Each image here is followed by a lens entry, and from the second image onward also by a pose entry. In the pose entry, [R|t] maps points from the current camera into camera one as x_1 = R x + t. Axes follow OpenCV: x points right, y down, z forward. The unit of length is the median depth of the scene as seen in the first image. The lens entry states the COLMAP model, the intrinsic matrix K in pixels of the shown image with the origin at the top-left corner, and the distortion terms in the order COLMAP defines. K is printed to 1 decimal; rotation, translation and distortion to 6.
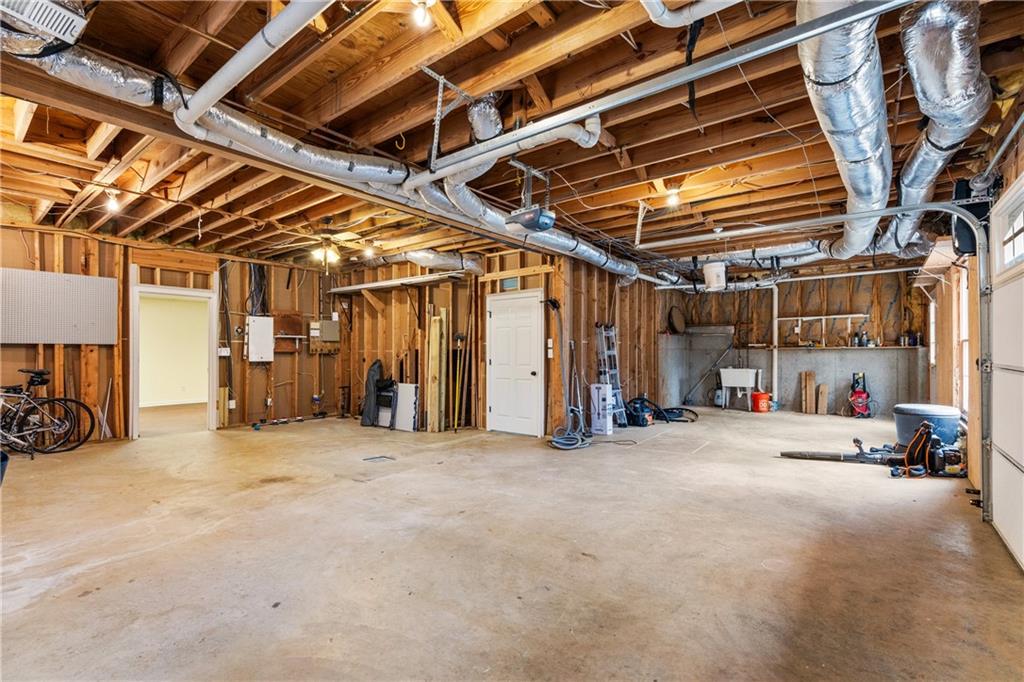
lens RADIAL K [[466.2, 0, 507.7], [0, 466.2, 348.0], [0, 0, 1]] dist [-0.010662, 0.002795]
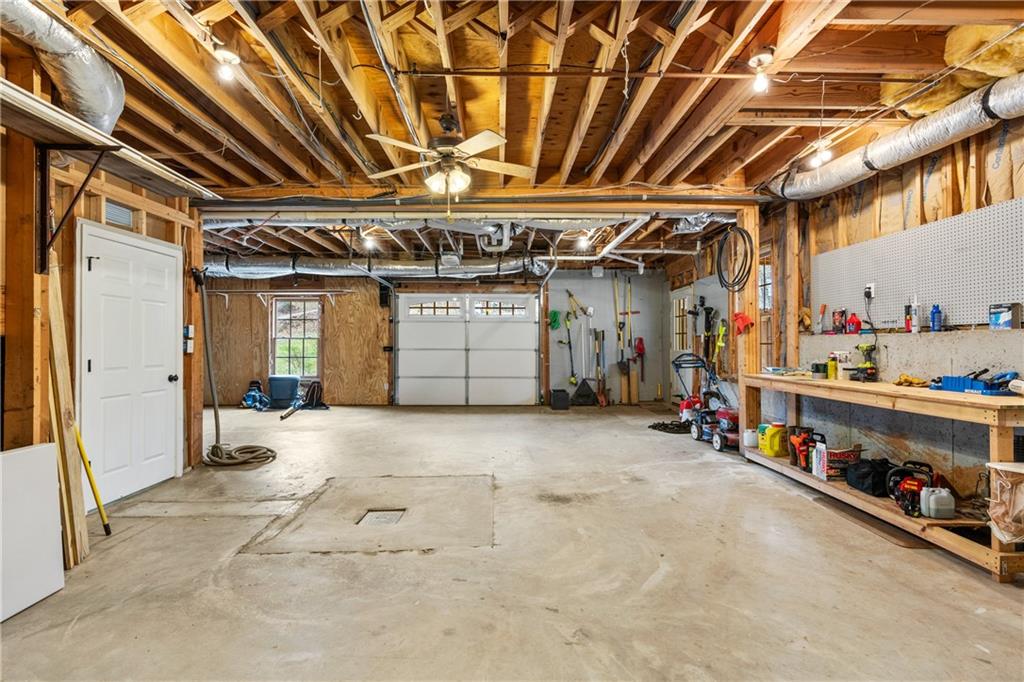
lens RADIAL K [[466.2, 0, 508.9], [0, 466.2, 341.2], [0, 0, 1]] dist [-0.010662, 0.002795]
pose [[-0.635482, 0.001900, 0.772113, -1.089781], [-0.004641, 0.999970, -0.006281, 0.009278], [-0.772102, -0.007575, -0.635454, 1.594838]]
